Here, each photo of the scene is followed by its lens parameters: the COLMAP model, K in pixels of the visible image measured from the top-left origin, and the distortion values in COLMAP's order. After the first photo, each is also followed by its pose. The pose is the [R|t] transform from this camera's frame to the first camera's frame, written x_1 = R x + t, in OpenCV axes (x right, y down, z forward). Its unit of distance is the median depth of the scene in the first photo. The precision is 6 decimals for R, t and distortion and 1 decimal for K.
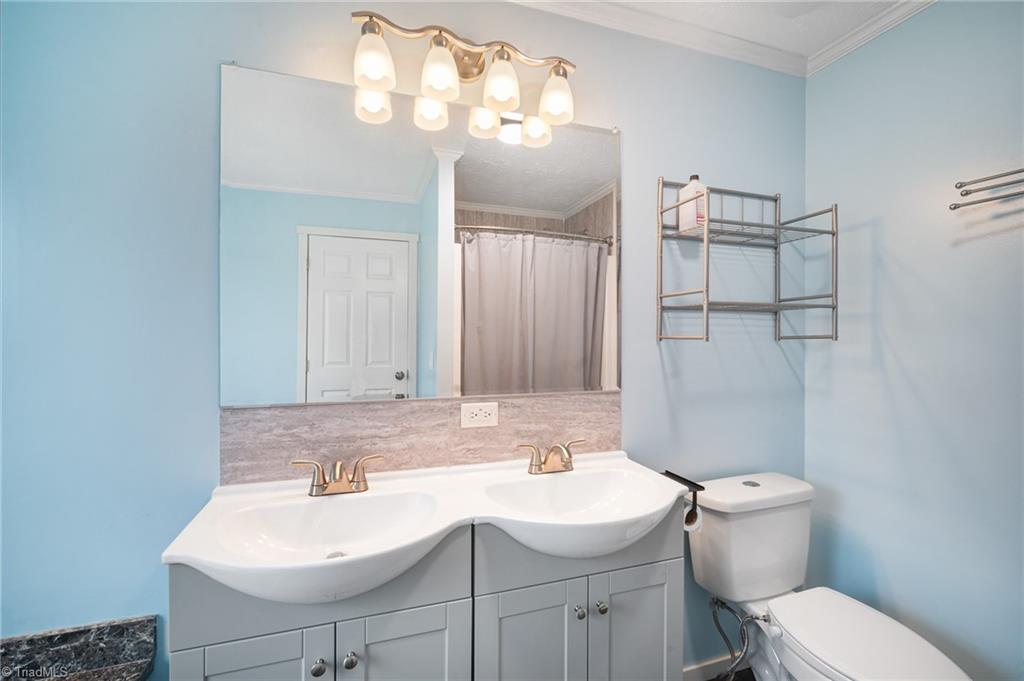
lens RADIAL K [[453.0, 0, 512.0], [0, 453.0, 340.5], [0, 0, 1]] dist [-0.001268, 0.000560]
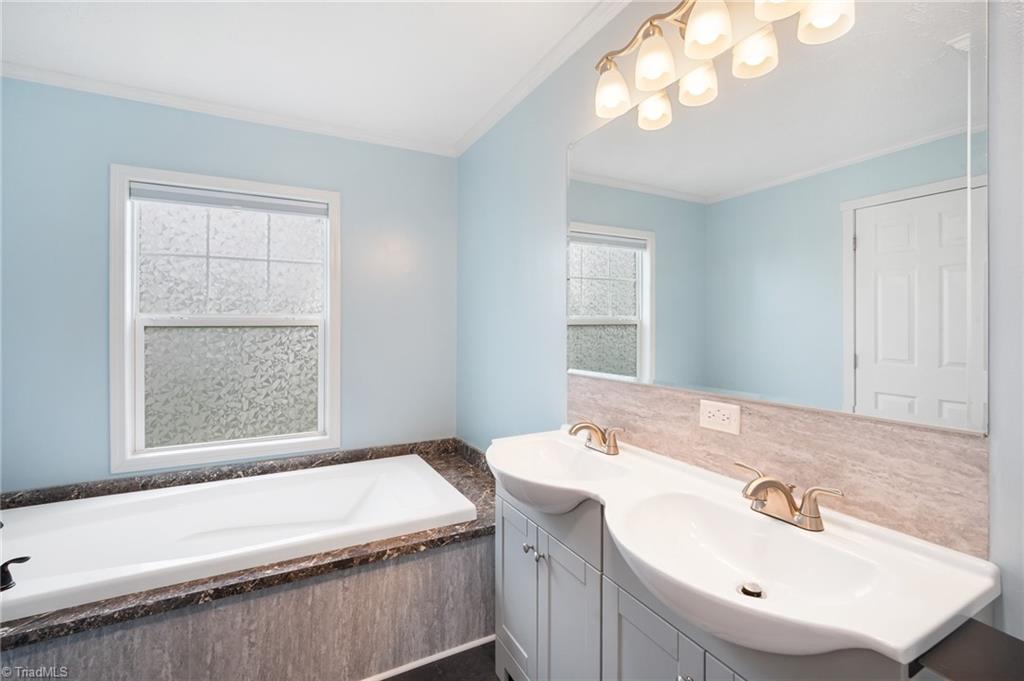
lens RADIAL K [[453.0, 0, 512.0], [0, 453.0, 340.5], [0, 0, 1]] dist [-0.001268, 0.000560]
pose [[0.156140, 0.022706, -0.987474, 0.698332], [-0.007767, 0.999733, 0.021760, 0.007140], [0.987704, 0.004272, 0.156274, 0.486122]]
